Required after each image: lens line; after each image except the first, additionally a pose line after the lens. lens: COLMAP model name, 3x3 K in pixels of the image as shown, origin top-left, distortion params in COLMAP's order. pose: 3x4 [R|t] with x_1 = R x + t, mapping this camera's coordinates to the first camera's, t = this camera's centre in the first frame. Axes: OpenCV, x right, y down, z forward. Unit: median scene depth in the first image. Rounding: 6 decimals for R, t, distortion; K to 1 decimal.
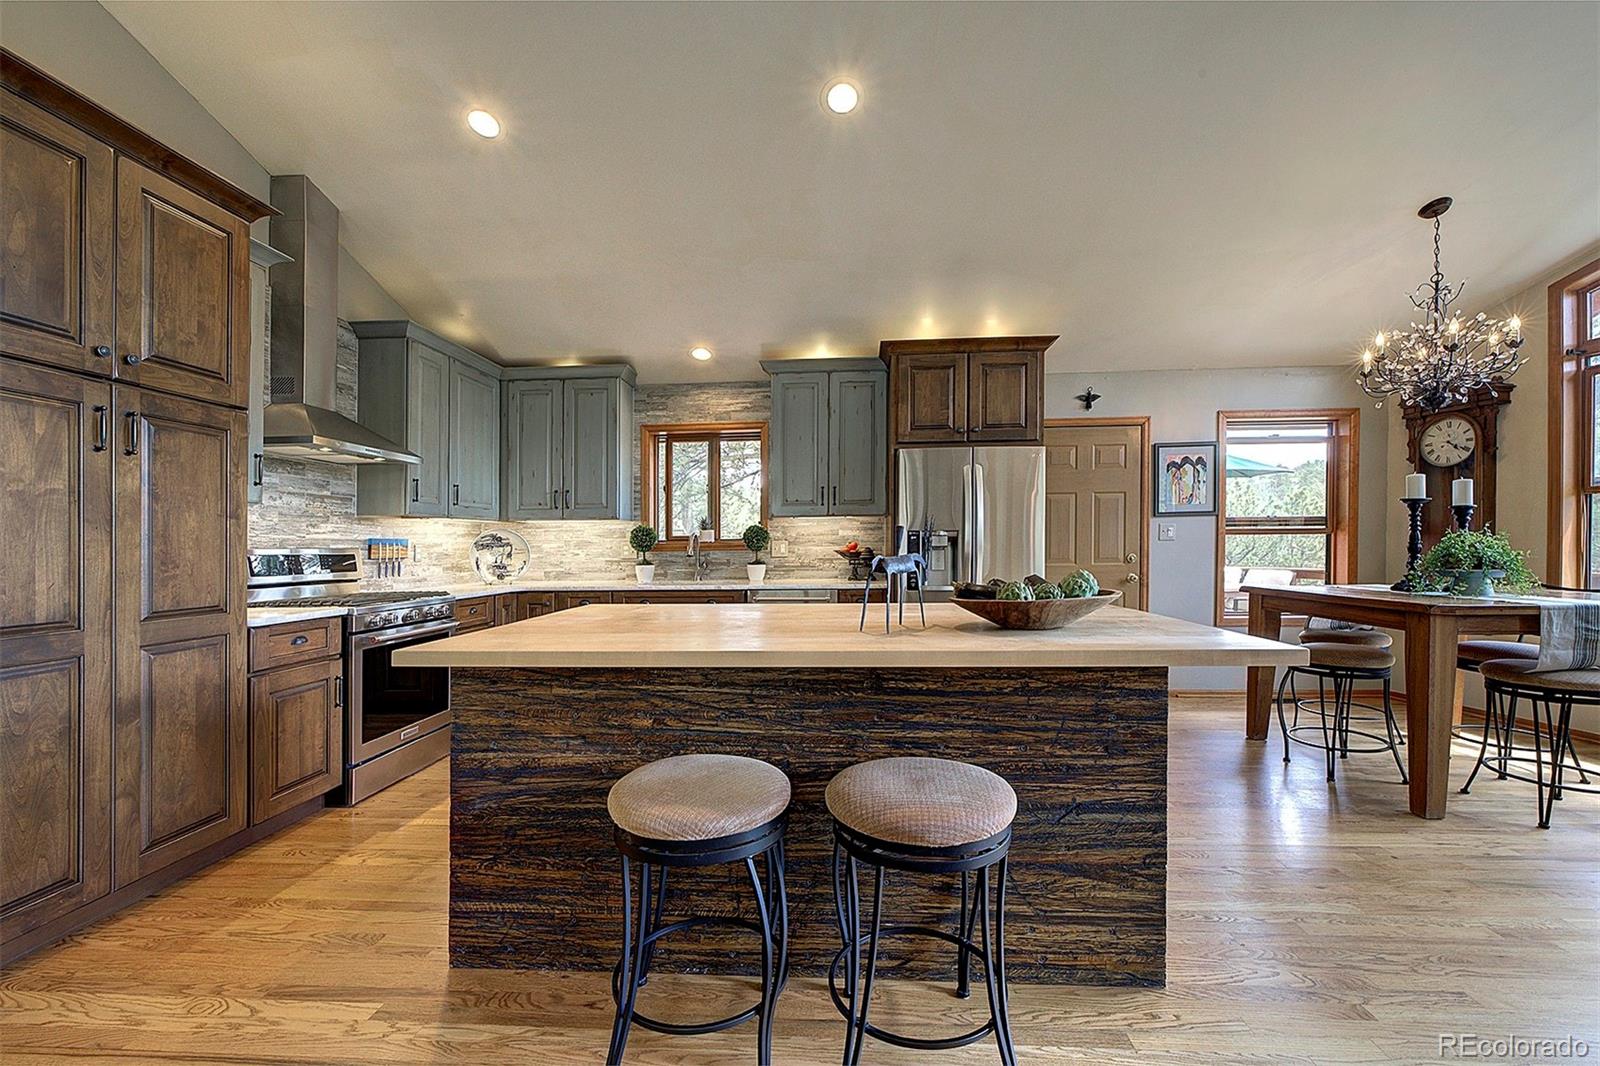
lens RADIAL K [[642.6, 0, 814.0], [0, 642.6, 529.3], [0, 0, 1]] dist [-0.000662, -0.000093]
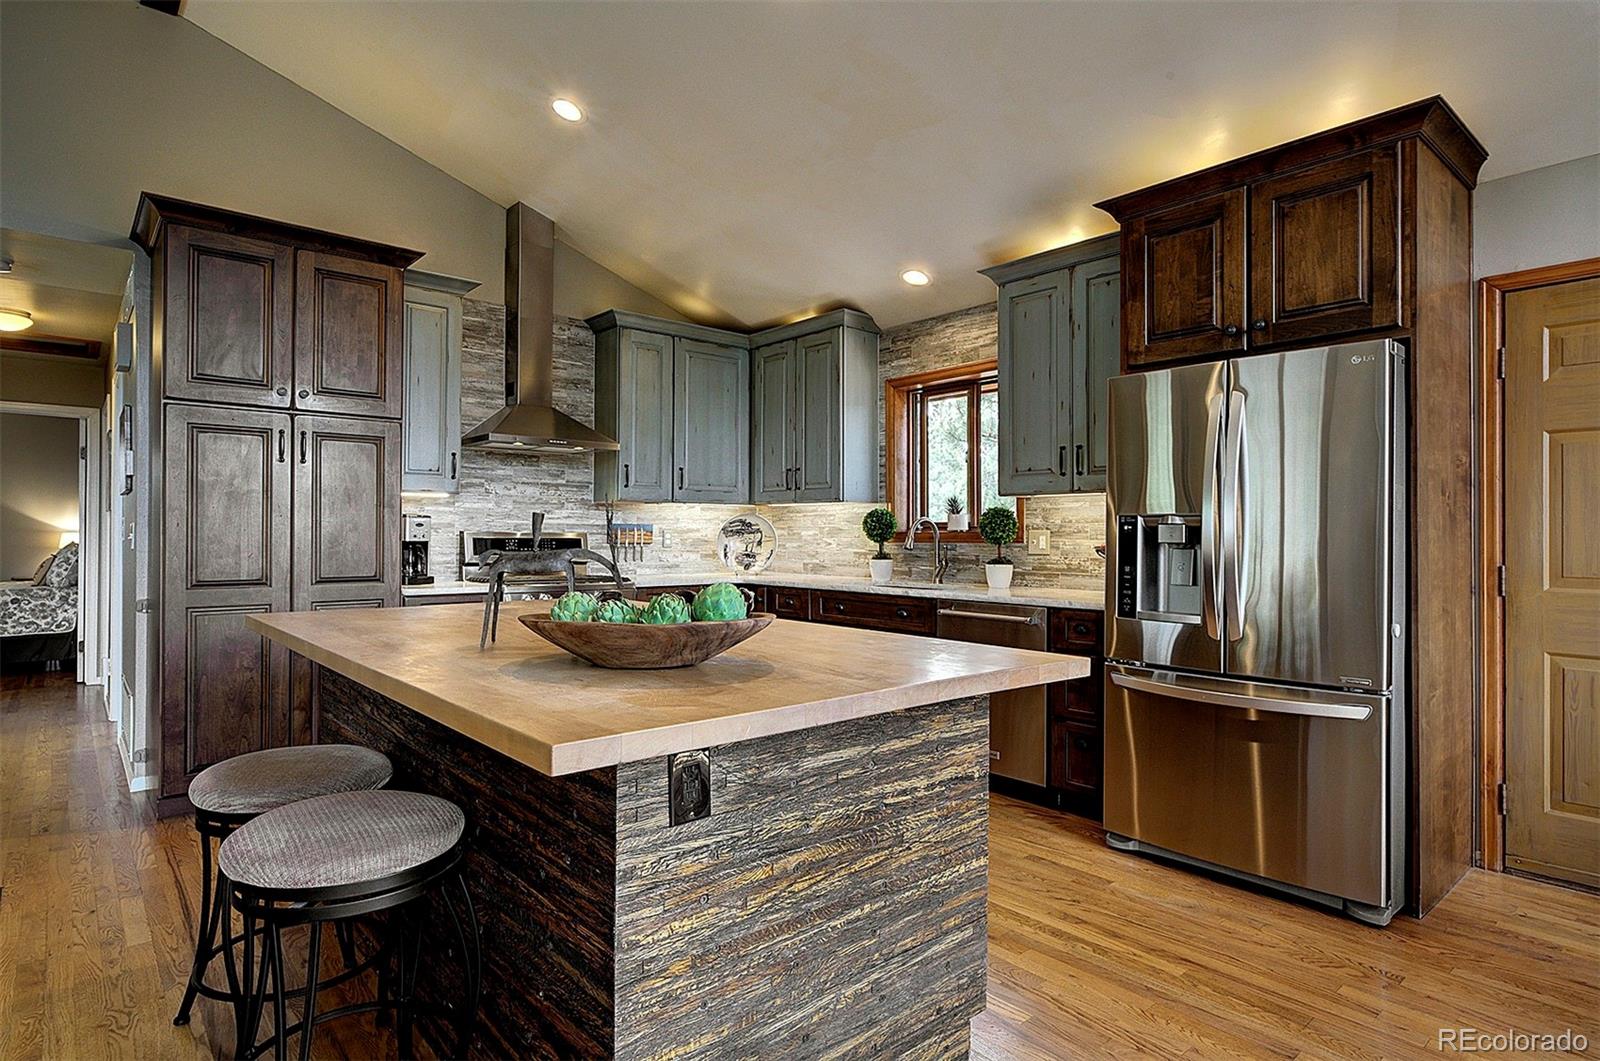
lens RADIAL K [[859.3, 0, 803.2], [0, 859.3, 530.9], [0, 0, 1]] dist [-0.005322, -0.000351]
pose [[0.701454, 0.011591, -0.712620, 0.467411], [0.004616, 0.999773, 0.020806, -0.001300], [0.712700, -0.017884, 0.701241, 0.220130]]
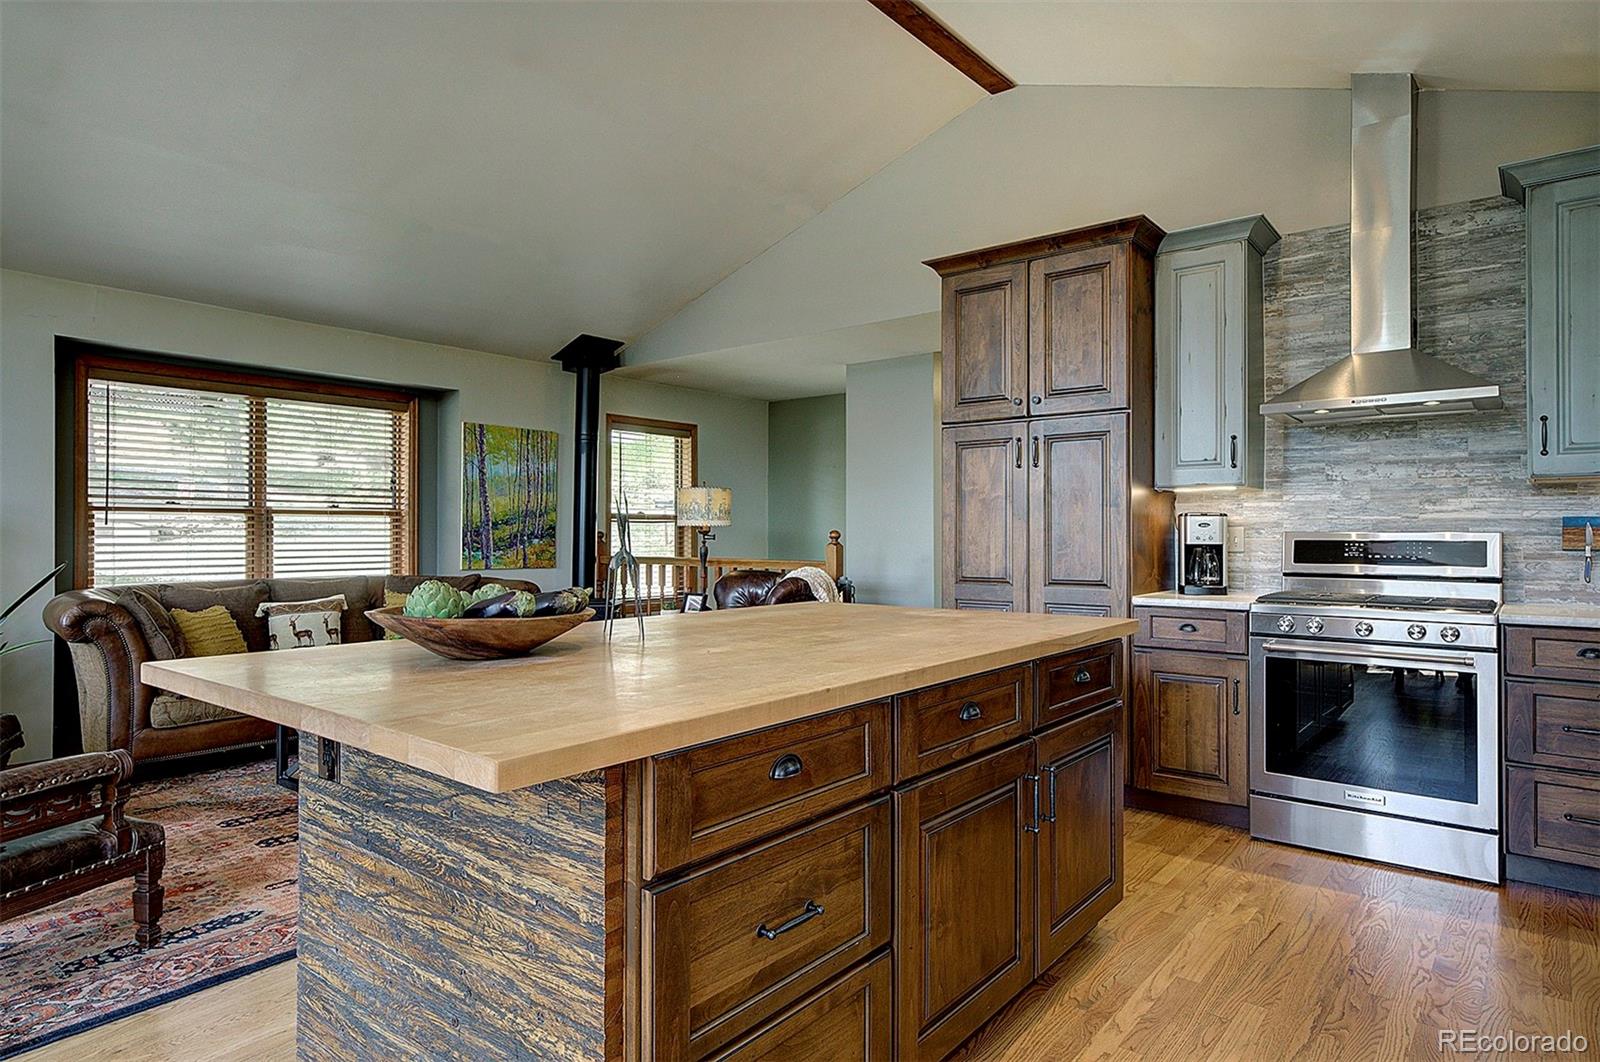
lens RADIAL K [[917.1, 0, 796.4], [0, 917.1, 527.0], [0, 0, 1]] dist [0.004263, 0.002091]
pose [[-0.583901, 0.004094, -0.811815, 0.415137], [0.027514, 0.999513, -0.014750, 0.015091], [0.811359, -0.030949, -0.583729, 0.816866]]
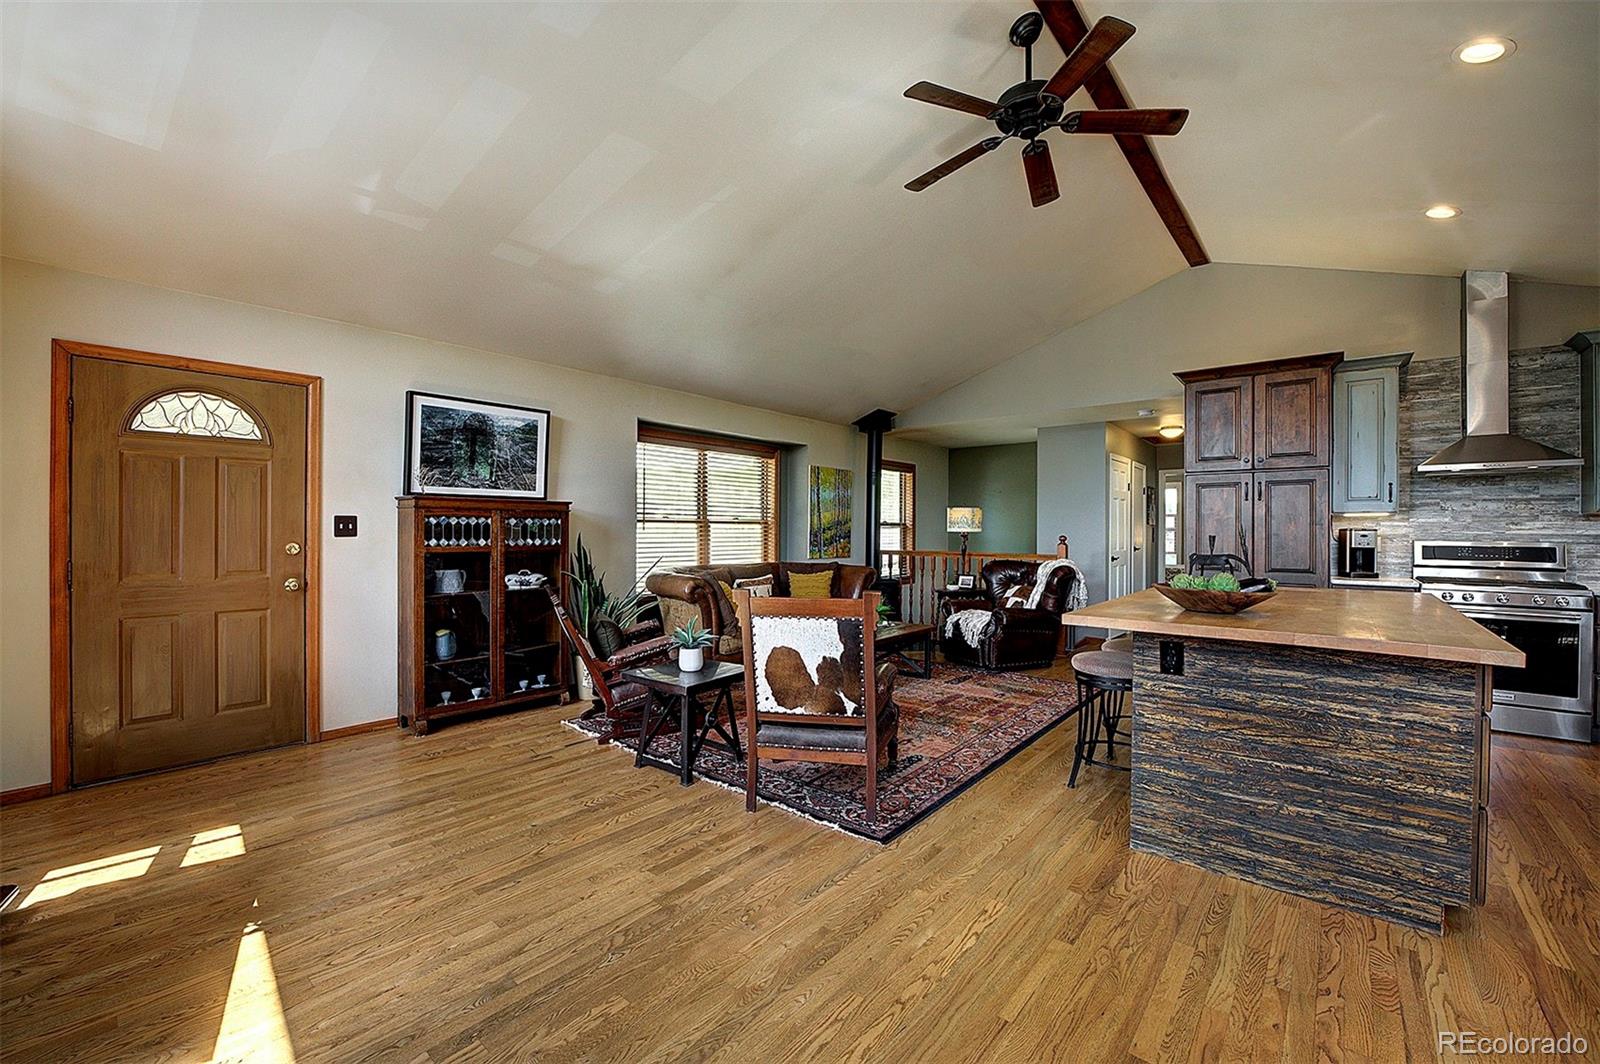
lens RADIAL K [[642.3, 0, 800.8], [0, 642.3, 529.6], [0, 0, 1]] dist [-0.021439, 0.000797]
pose [[-0.599935, 0.006731, -0.800020, 0.836823], [0.022630, 0.999707, -0.008559, -0.012345], [0.799728, -0.023239, -0.599912, 0.490102]]
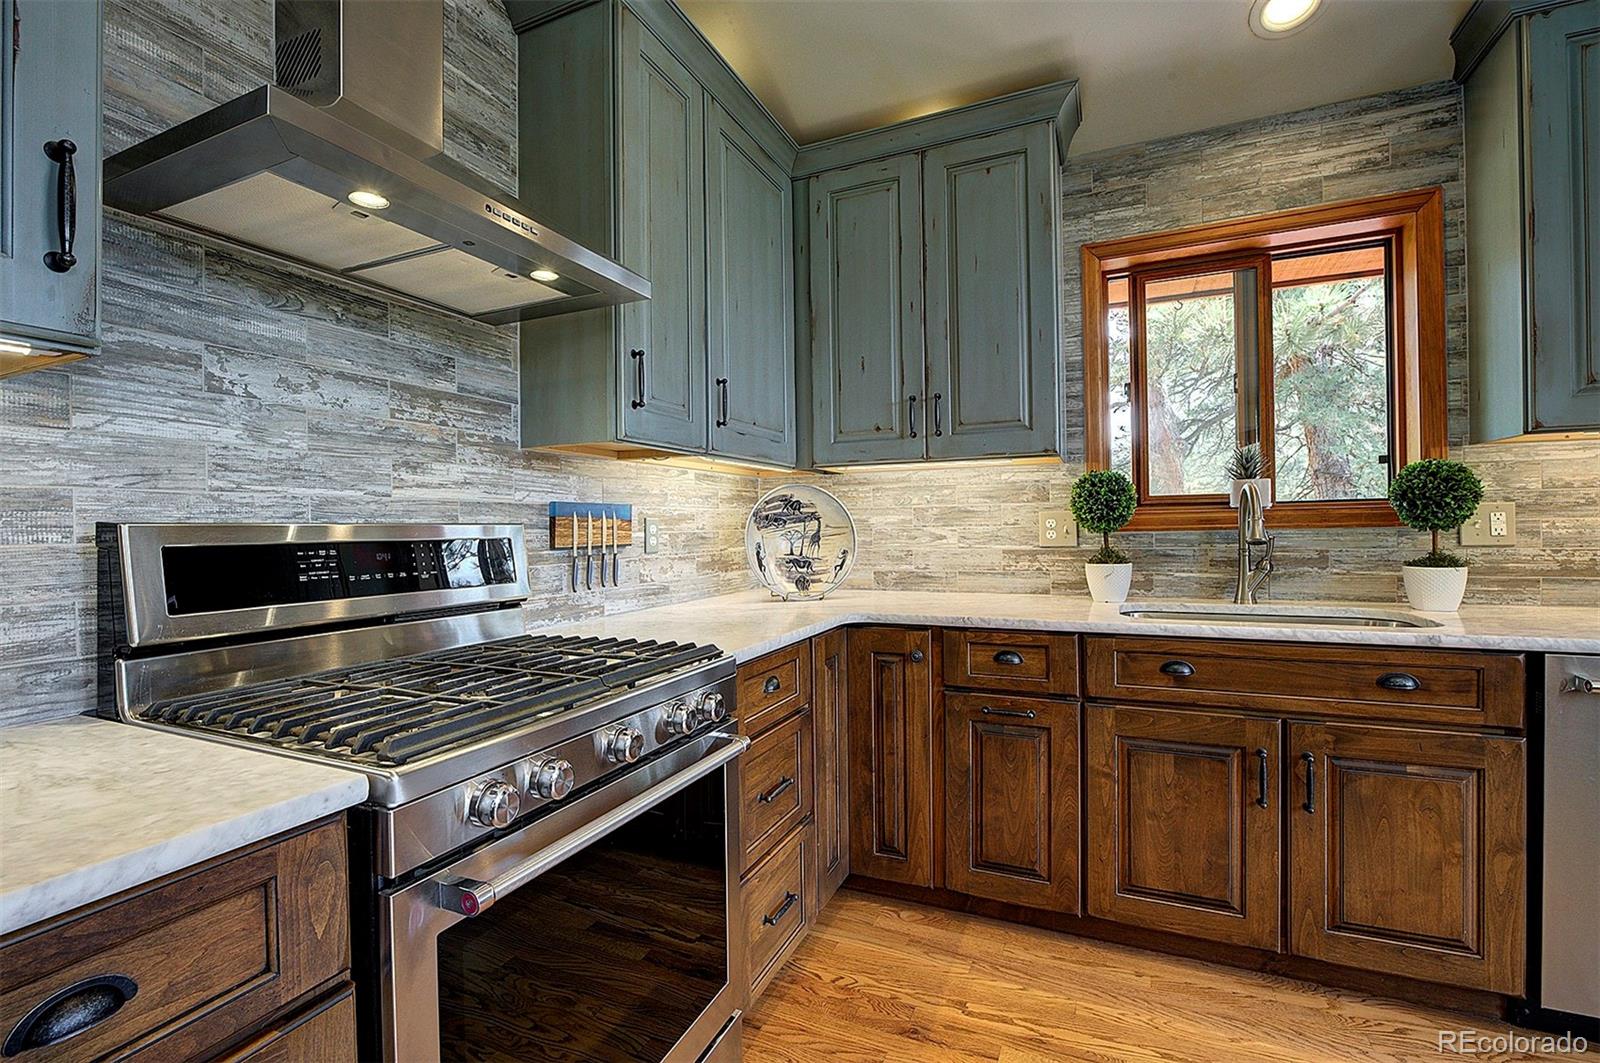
lens RADIAL K [[706.7, 0, 805.3], [0, 706.7, 528.7], [0, 0, 1]] dist [-0.013524, 0.000432]
pose [[0.937274, -0.001235, -0.348592, -0.322651], [0.012875, 0.999434, 0.031076, 0.017577], [0.348356, -0.033615, 0.936759, 0.542346]]
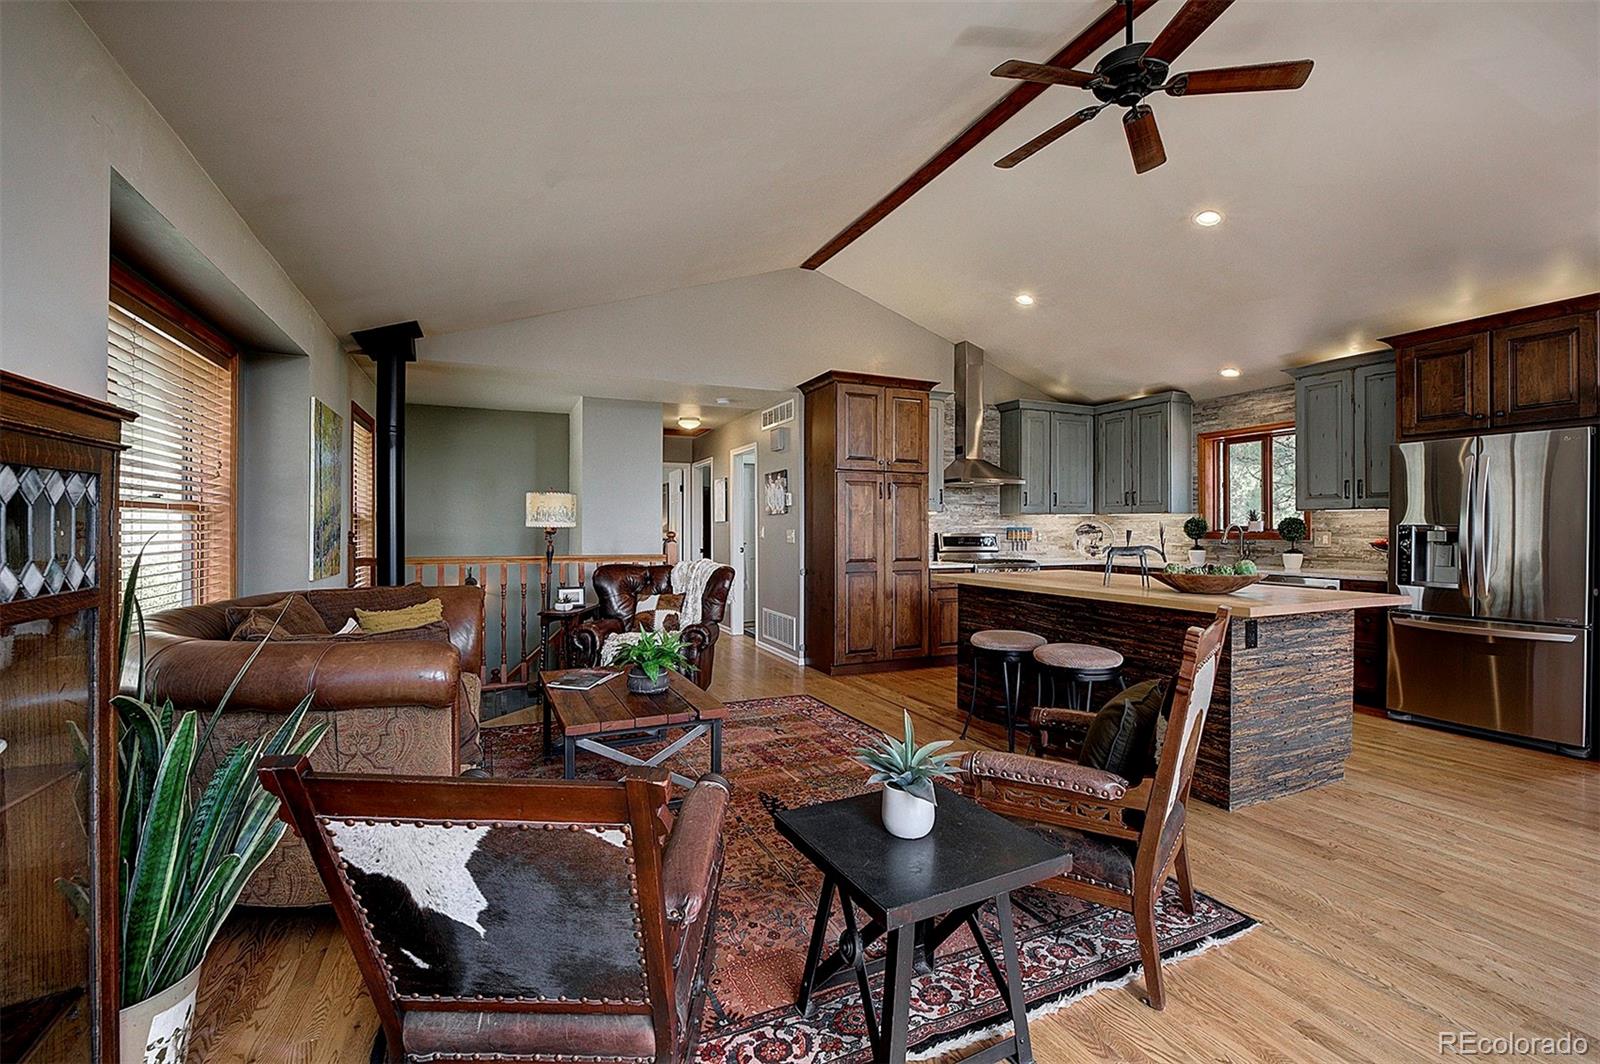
lens RADIAL K [[694.1, 0, 806.9], [0, 694.1, 531.6], [0, 0, 1]] dist [-0.015789, 0.000480]
pose [[0.472959, 0.016116, -0.880937, 0.607608], [0.015604, 0.999523, 0.026663, -0.028840], [0.880946, -0.026357, 0.472482, -0.306320]]
